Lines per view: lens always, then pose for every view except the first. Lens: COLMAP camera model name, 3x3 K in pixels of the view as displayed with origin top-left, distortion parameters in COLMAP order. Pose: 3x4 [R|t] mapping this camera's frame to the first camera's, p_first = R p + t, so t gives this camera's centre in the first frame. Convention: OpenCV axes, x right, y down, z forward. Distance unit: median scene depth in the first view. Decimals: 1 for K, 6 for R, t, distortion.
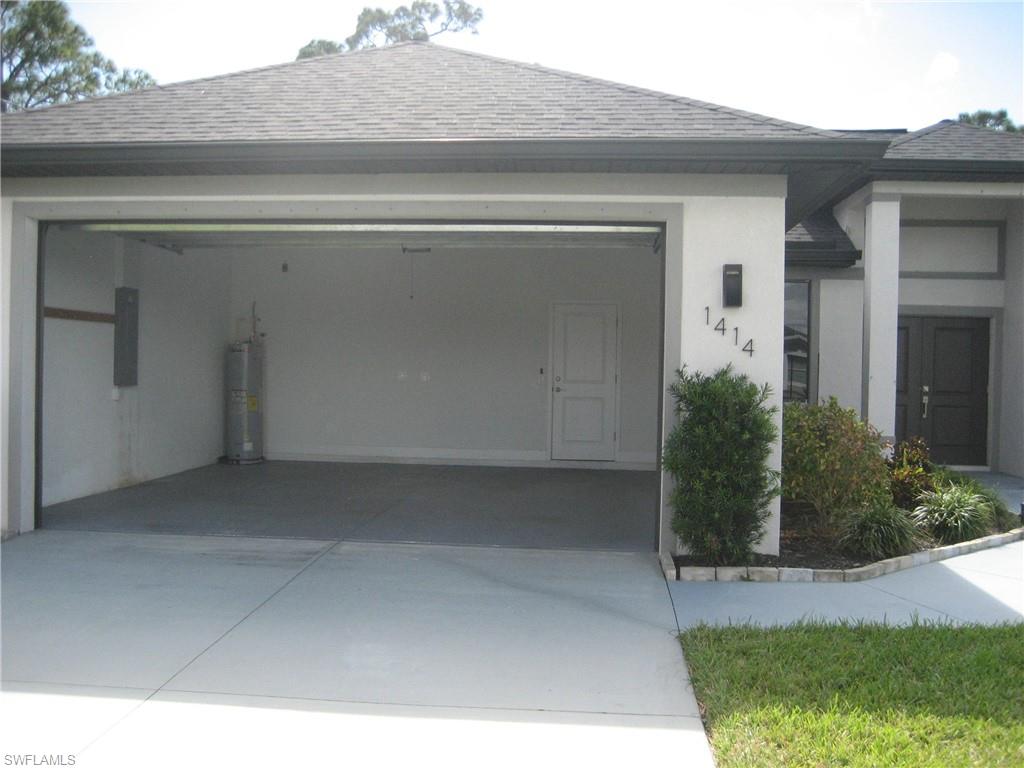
lens RADIAL K [[1059.0, 0, 512.0], [0, 1059.0, 384.0], [0, 0, 1]] dist [-0.155947, 0.215360]
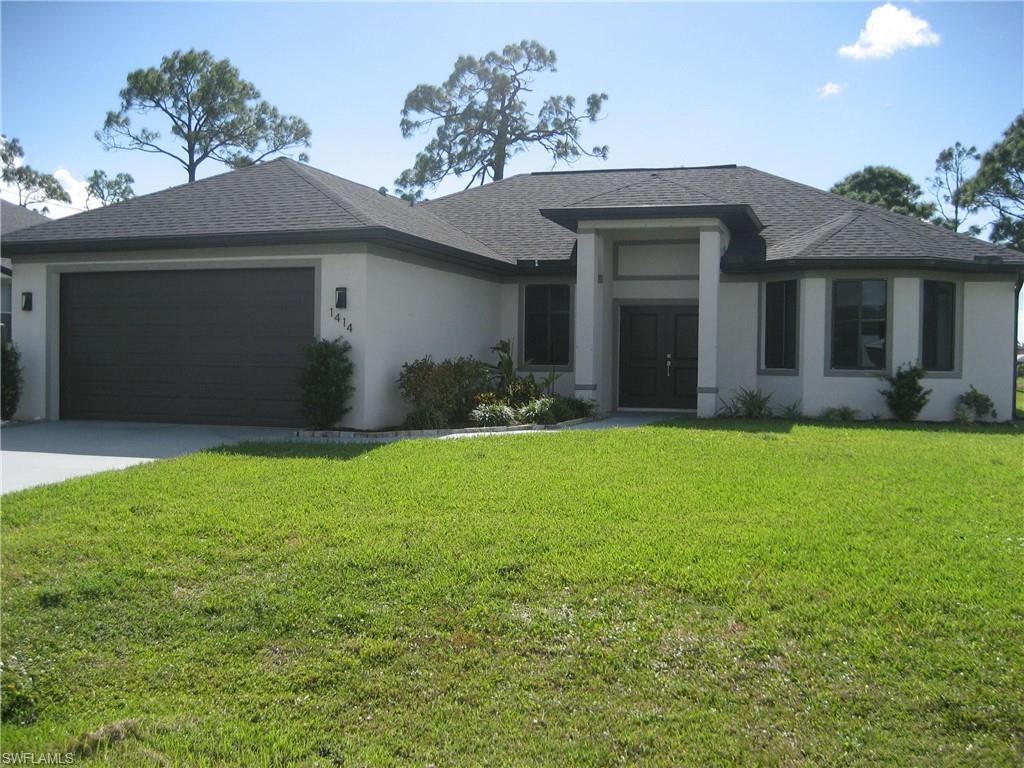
lens RADIAL K [[1062.4, 0, 533.8], [0, 1062.4, 382.7], [0, 0, 1]] dist [-0.101172, -0.008415]
pose [[0.977742, -0.003923, -0.209774, 0.616952], [0.005272, 0.999969, 0.005870, 0.037914], [0.209744, -0.006845, 0.977732, -0.575428]]
